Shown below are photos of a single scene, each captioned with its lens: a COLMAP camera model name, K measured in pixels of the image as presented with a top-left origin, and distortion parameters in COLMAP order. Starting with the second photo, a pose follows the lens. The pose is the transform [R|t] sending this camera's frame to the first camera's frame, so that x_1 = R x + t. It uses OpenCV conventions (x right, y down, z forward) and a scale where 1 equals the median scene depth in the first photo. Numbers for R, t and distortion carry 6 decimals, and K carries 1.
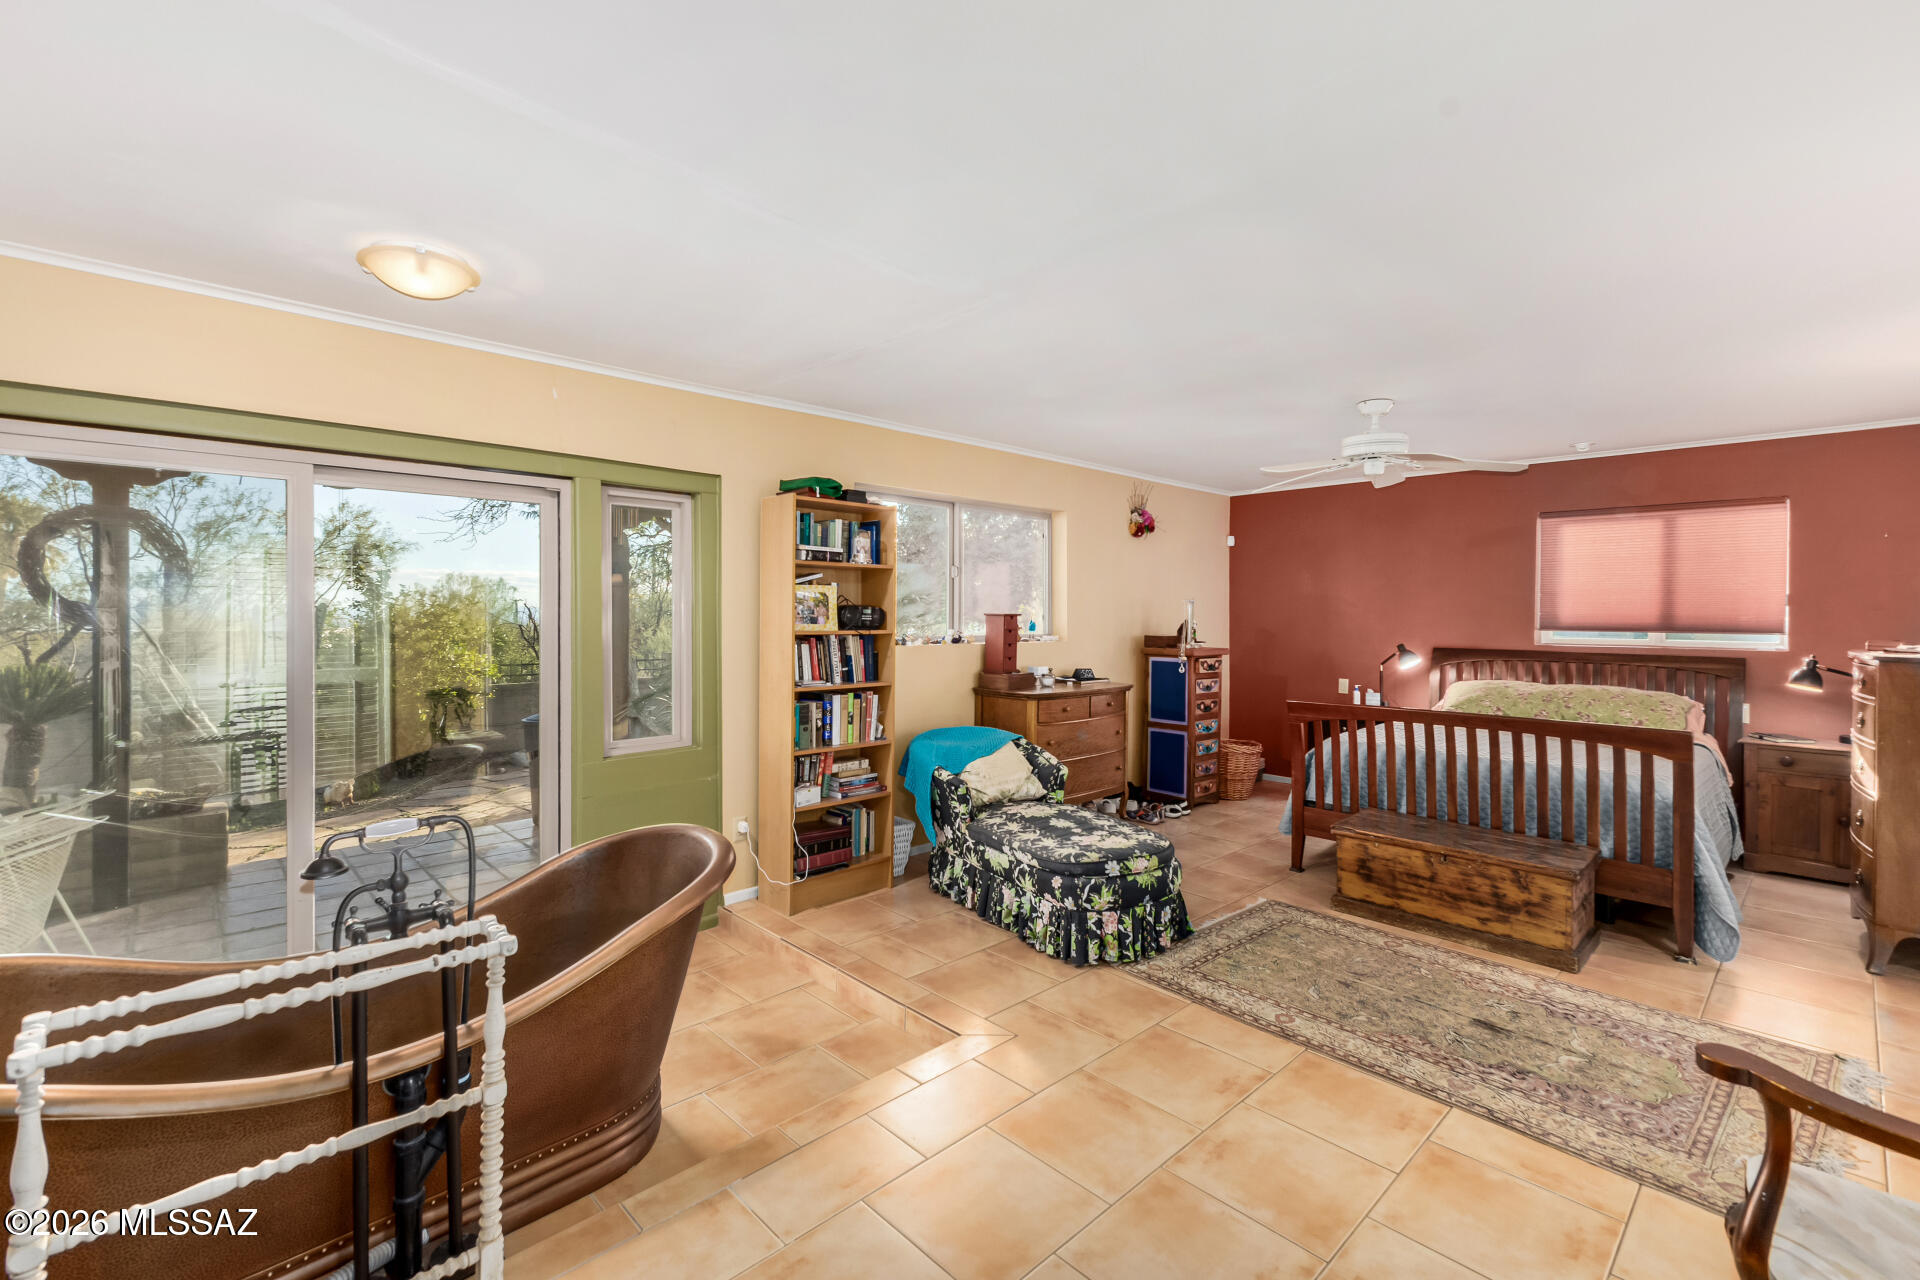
lens RADIAL K [[830.9, 0, 967.9], [0, 830.9, 611.6], [0, 0, 1]] dist [0.002340, -0.001460]
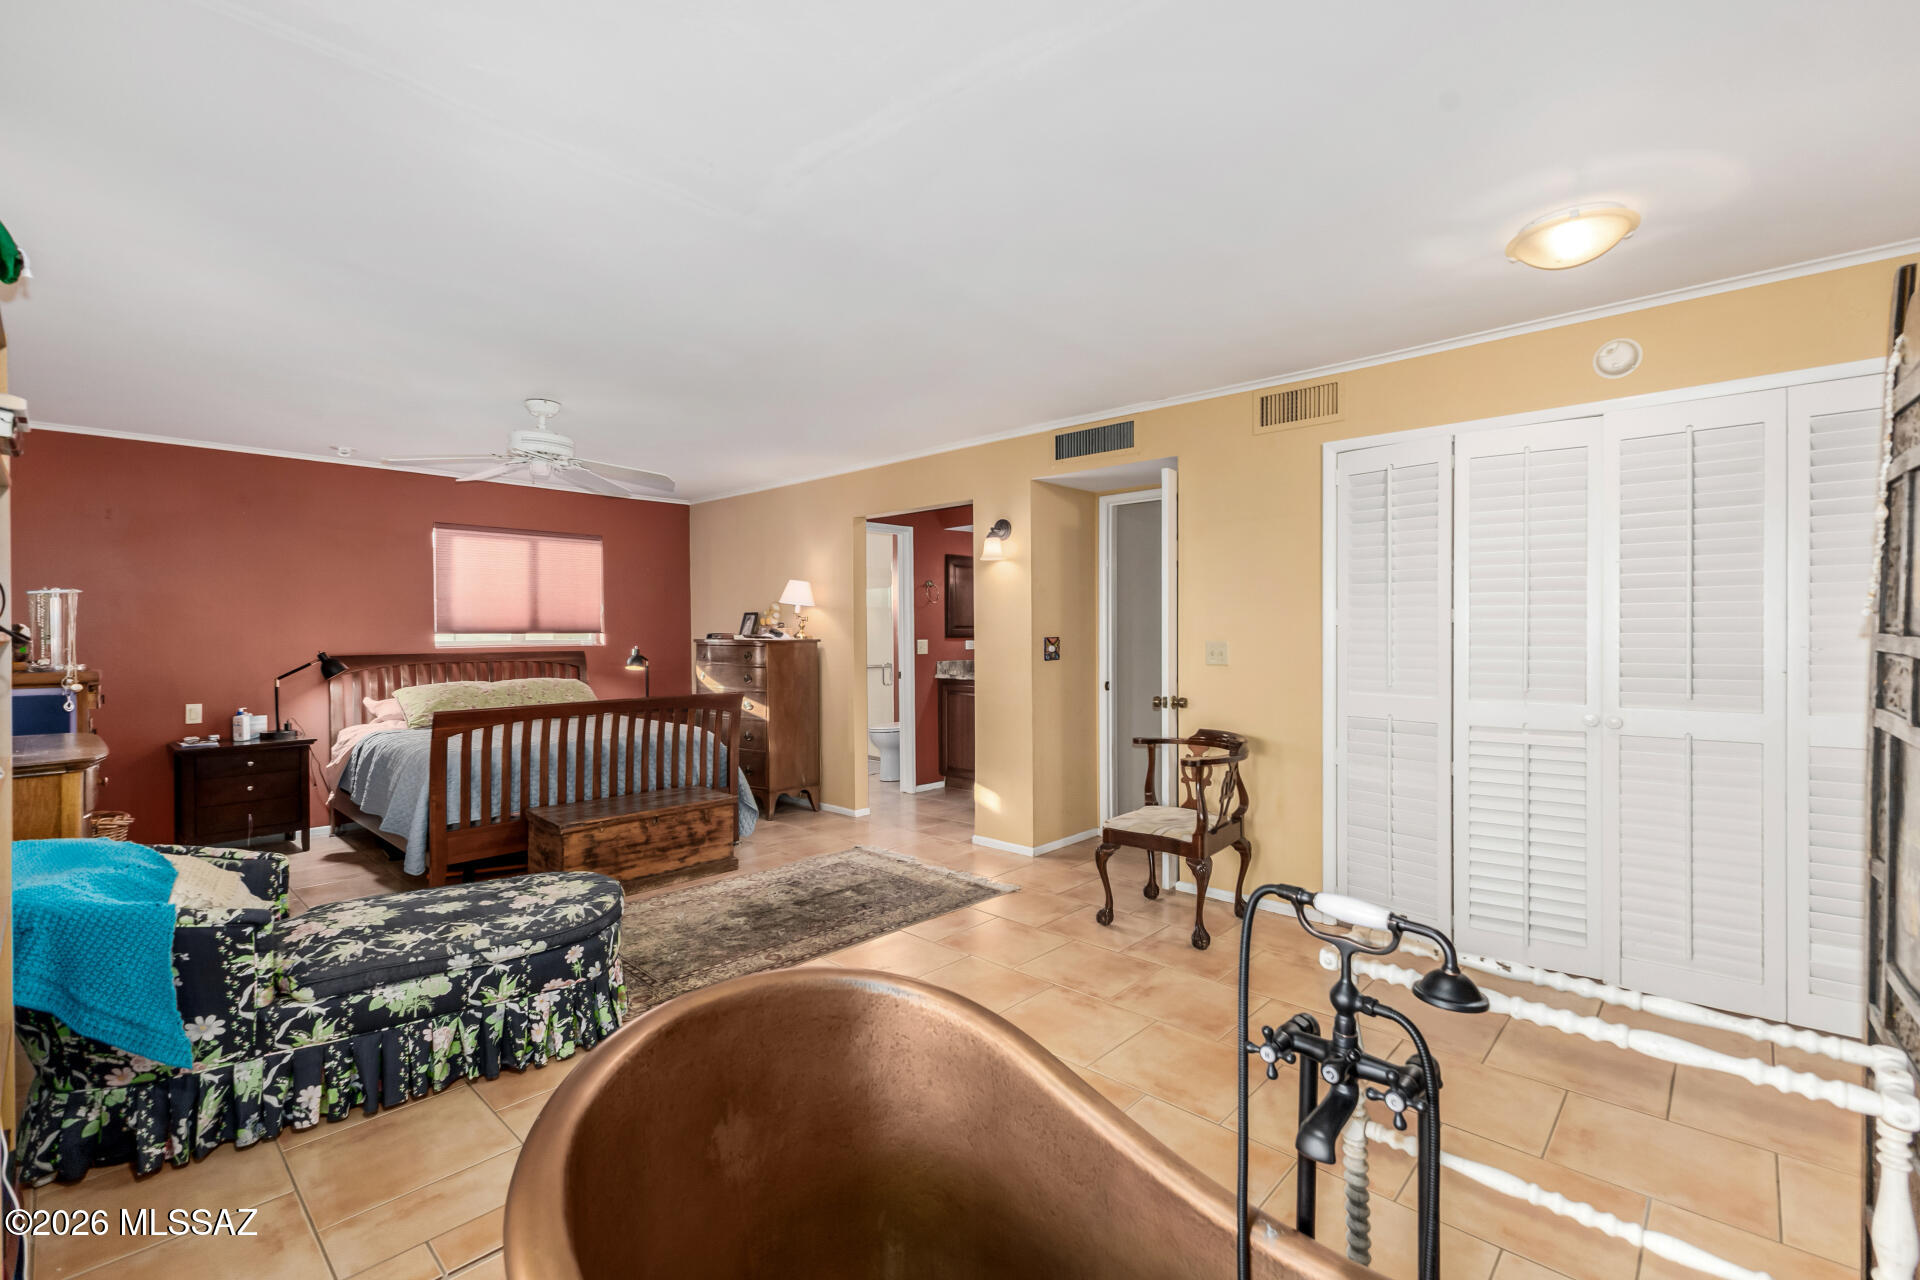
lens RADIAL K [[830.9, 0, 952.2], [0, 830.9, 630.0], [0, 0, 1]] dist [0.002340, -0.001460]
pose [[-0.053257, -0.004083, 0.998572, -0.559324], [0.002108, 0.999989, 0.004201, 0.020137], [-0.998579, 0.002328, -0.053248, 0.573925]]
